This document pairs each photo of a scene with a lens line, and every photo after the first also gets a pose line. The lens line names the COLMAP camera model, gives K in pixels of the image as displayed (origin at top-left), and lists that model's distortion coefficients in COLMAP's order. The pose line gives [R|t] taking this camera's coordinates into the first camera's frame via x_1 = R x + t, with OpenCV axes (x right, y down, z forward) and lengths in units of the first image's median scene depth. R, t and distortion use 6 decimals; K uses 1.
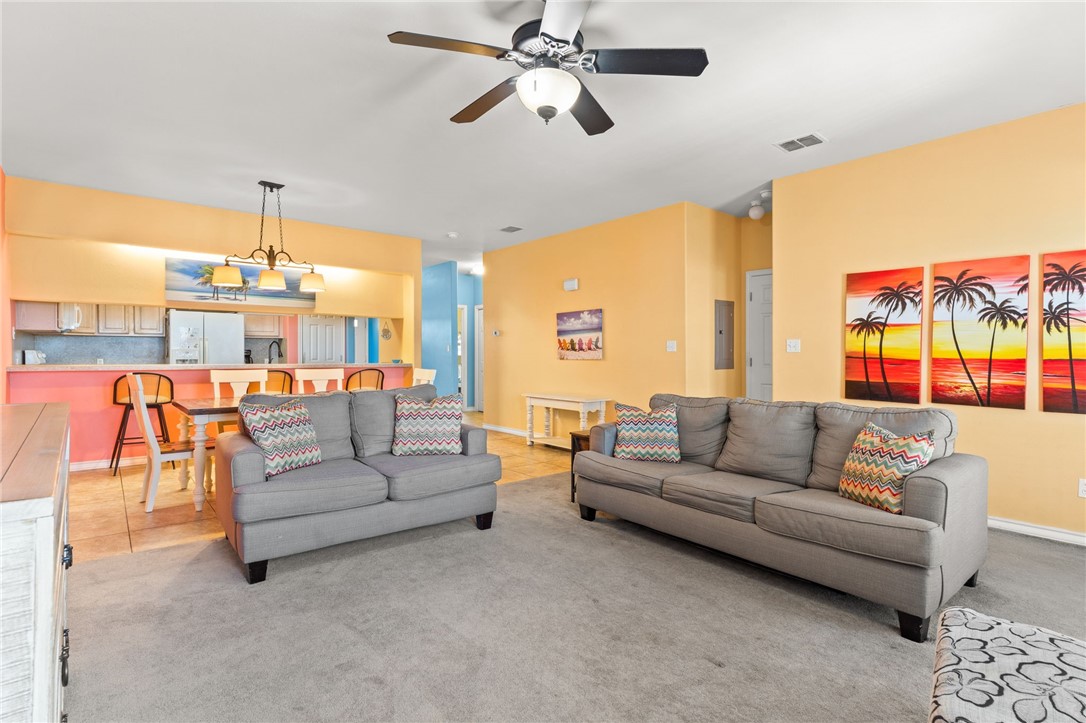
lens RADIAL K [[534.4, 0, 547.4], [0, 534.4, 359.3], [0, 0, 1]] dist [-0.000941, 0.000127]
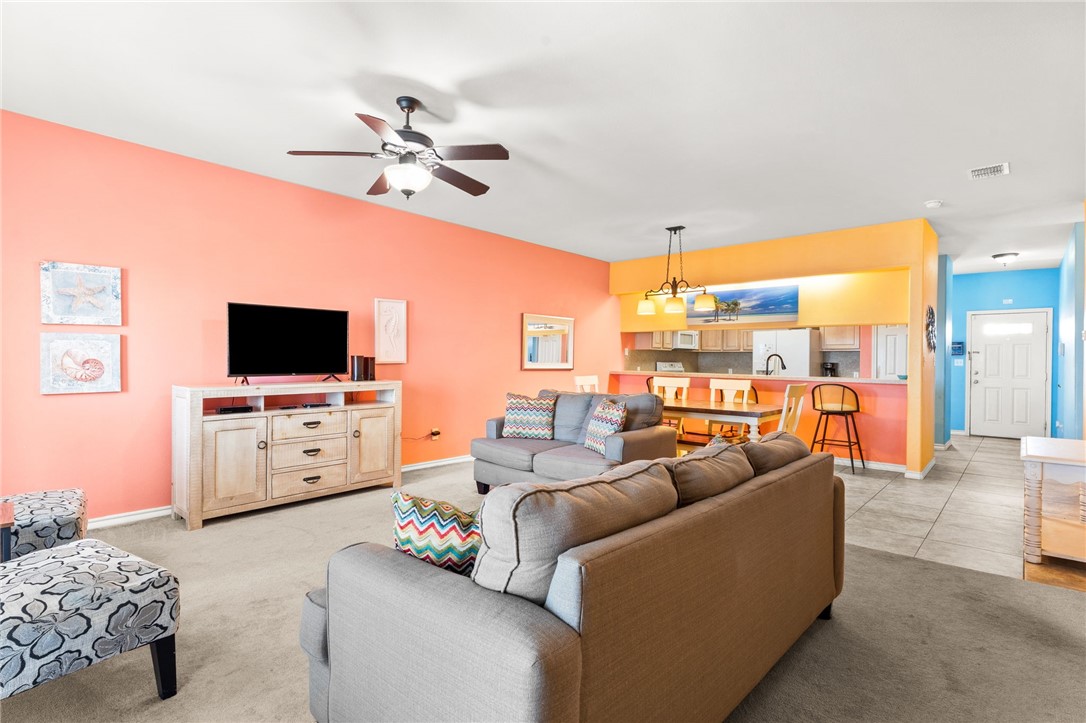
lens RADIAL K [[534.4, 0, 547.3], [0, 534.4, 361.4], [0, 0, 1]] dist [-0.000941, 0.000127]
pose [[0.158338, -0.003449, -0.987379, 0.651945], [-0.022199, 0.999729, -0.007052, -0.003015], [0.987135, 0.023036, 0.158219, 0.514893]]
